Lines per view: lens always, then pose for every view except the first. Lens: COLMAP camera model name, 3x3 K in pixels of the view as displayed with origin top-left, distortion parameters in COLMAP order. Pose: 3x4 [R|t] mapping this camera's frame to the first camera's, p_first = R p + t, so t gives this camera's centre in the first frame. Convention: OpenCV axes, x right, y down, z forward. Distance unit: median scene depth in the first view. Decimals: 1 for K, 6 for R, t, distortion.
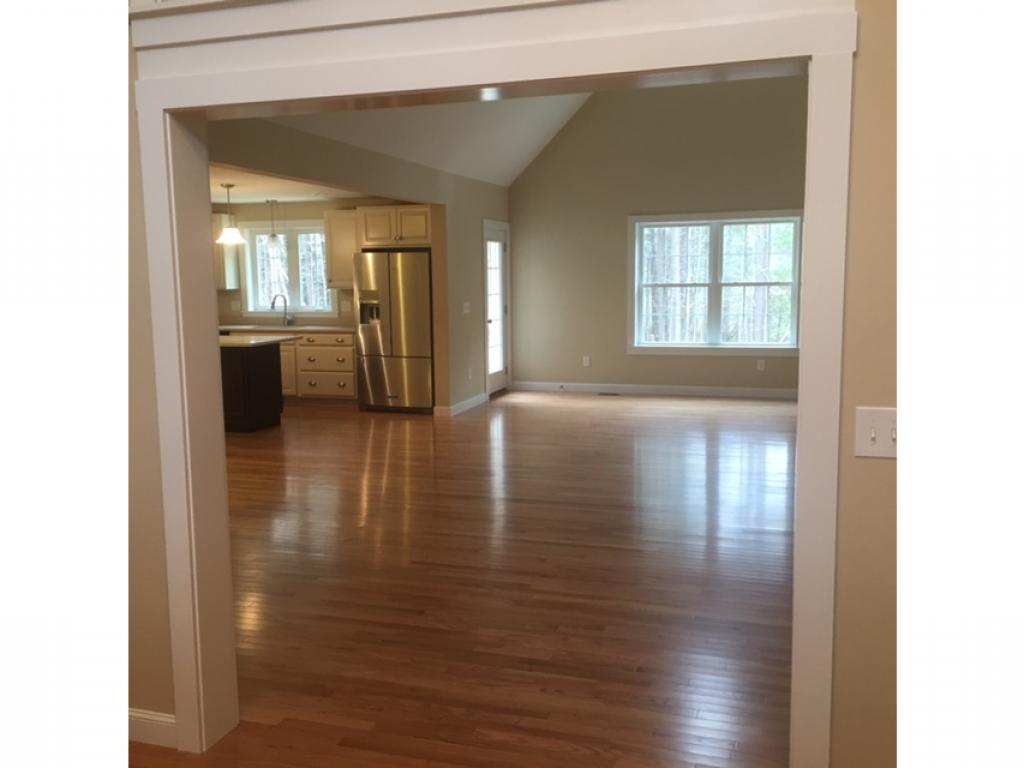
lens RADIAL K [[870.1, 0, 512.0], [0, 870.1, 384.0], [0, 0, 1]] dist [0.046997, -0.001434]
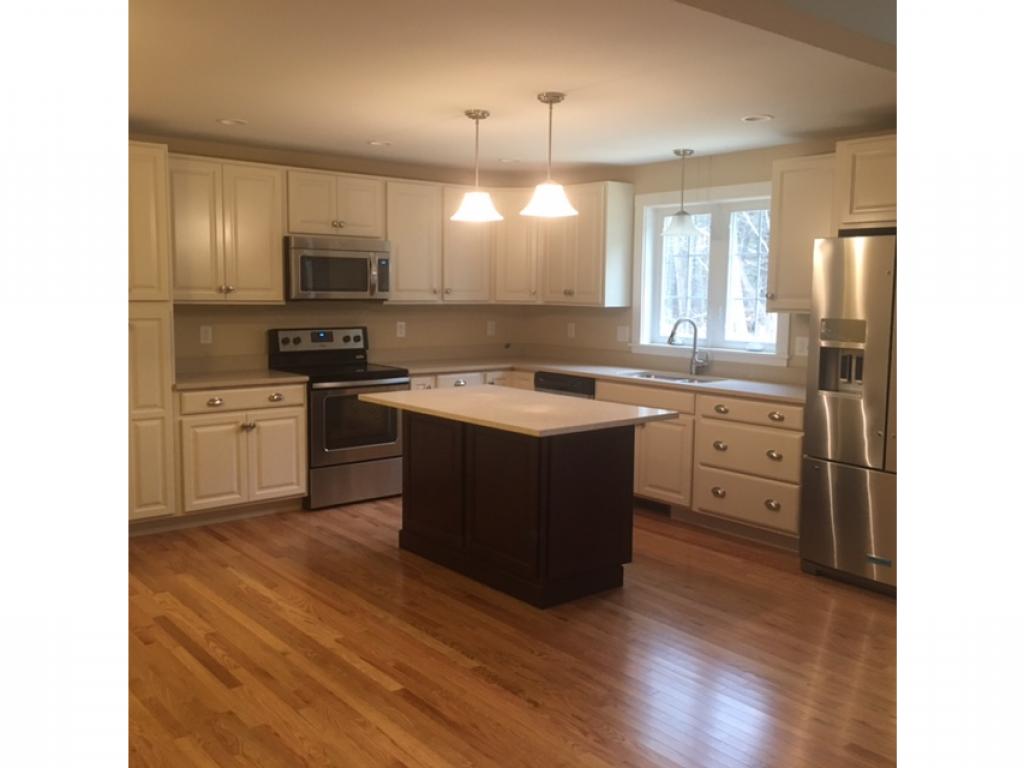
lens RADIAL K [[870.1, 0, 512.0], [0, 870.1, 384.0], [0, 0, 1]] dist [0.046997, -0.001434]
pose [[0.840071, 0.081941, -0.536251, -0.056388], [-0.089689, 0.995901, 0.011674, -0.059015], [0.535010, 0.038289, 0.843978, 0.481131]]
